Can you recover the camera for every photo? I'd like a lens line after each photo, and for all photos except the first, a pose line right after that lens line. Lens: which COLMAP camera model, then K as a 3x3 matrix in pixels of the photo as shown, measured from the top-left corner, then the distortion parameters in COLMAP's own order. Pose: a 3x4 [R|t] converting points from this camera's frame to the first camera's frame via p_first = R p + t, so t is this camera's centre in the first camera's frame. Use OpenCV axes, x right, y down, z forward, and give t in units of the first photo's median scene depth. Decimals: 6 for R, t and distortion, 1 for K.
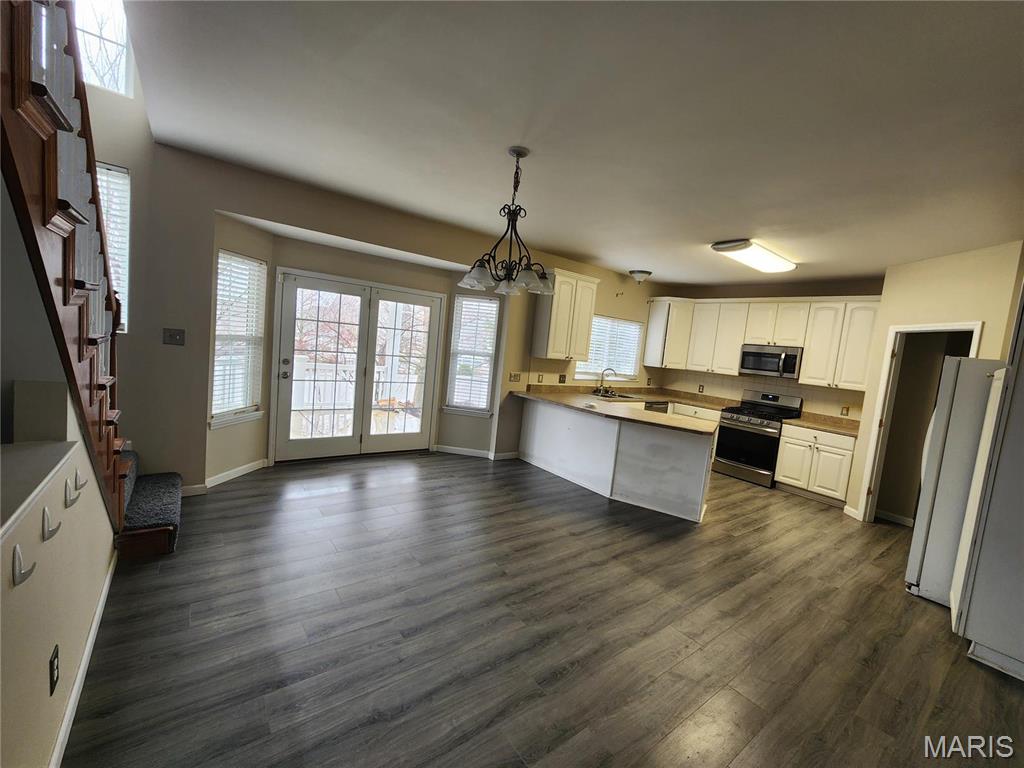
lens RADIAL K [[420.3, 0, 516.8], [0, 420.3, 381.4], [0, 0, 1]] dist [-0.006225, 0.001748]
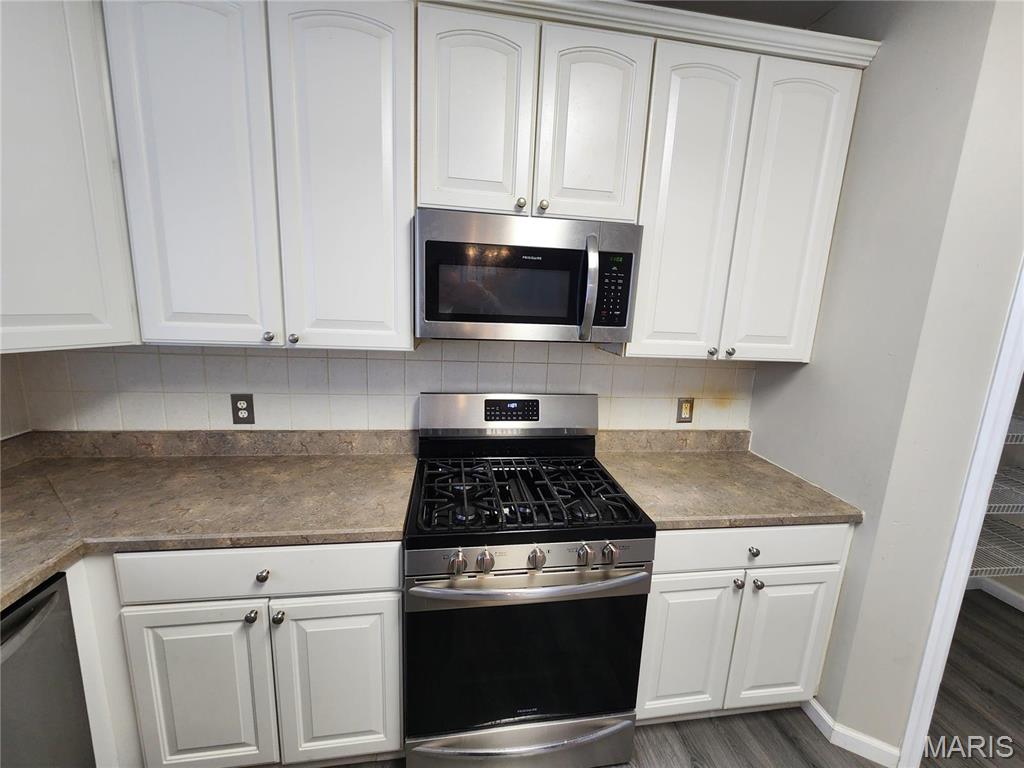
lens RADIAL K [[420.3, 0, 515.7], [0, 420.3, 378.0], [0, 0, 1]] dist [-0.006225, 0.001748]
pose [[0.477734, -0.237821, 0.845702, 0.501151], [0.080244, 0.970449, 0.227571, -0.068252], [-0.874832, -0.040856, 0.482700, 1.191322]]
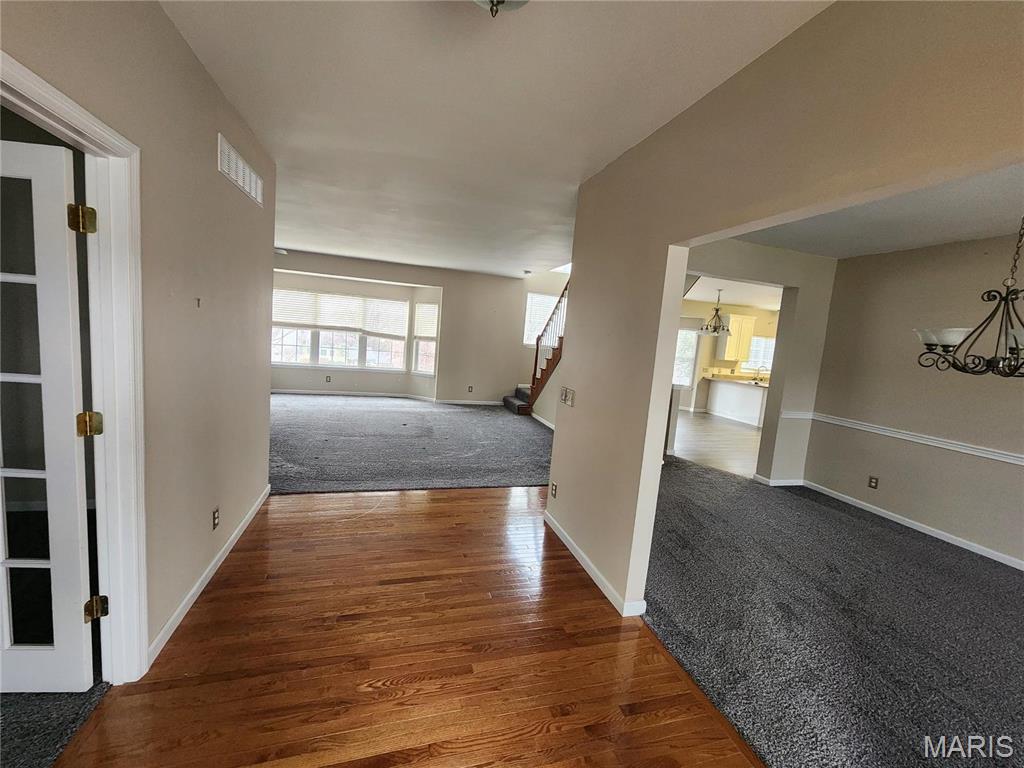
lens RADIAL K [[420.3, 0, 514.8], [0, 420.3, 384.7], [0, 0, 1]] dist [-0.006225, 0.001748]
pose [[0.935532, 0.017633, -0.352802, -0.186192], [-0.020182, 0.999790, -0.003549, 0.107823], [0.352666, 0.010441, 0.935691, -1.451149]]
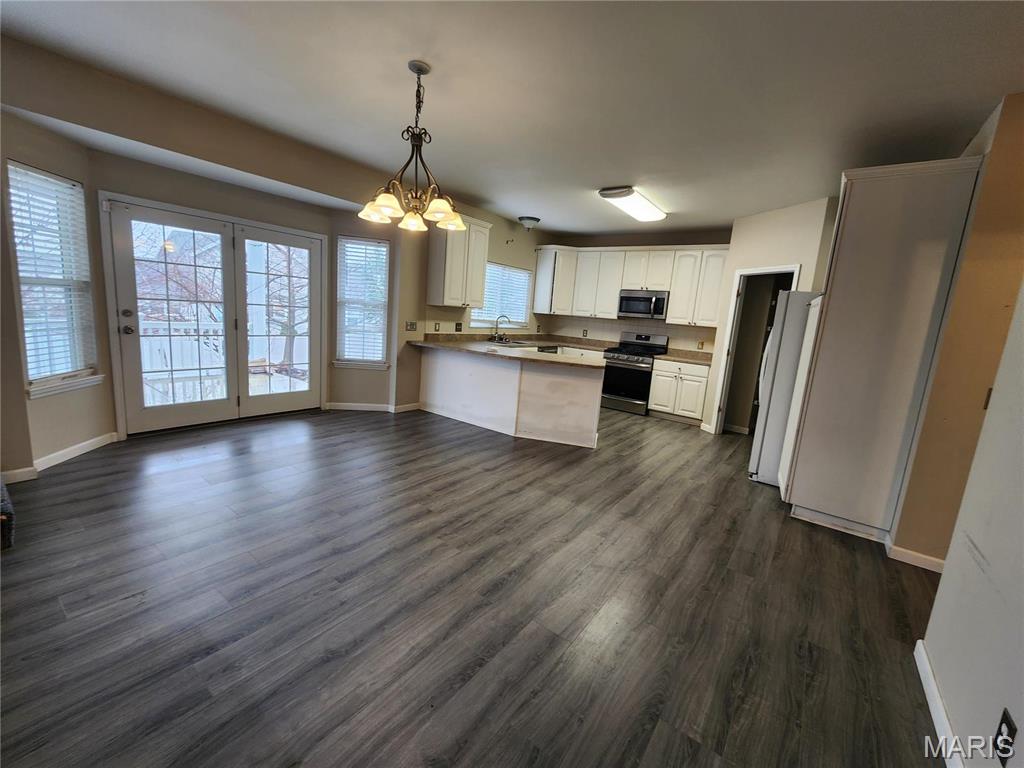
lens RADIAL K [[420.3, 0, 514.8], [0, 420.3, 381.3], [0, 0, 1]] dist [-0.006225, 0.001748]
pose [[0.961013, -0.067523, 0.268131, -0.055292], [0.040059, 0.993493, 0.106613, 0.029989], [-0.273585, -0.091716, 0.957465, 0.000321]]
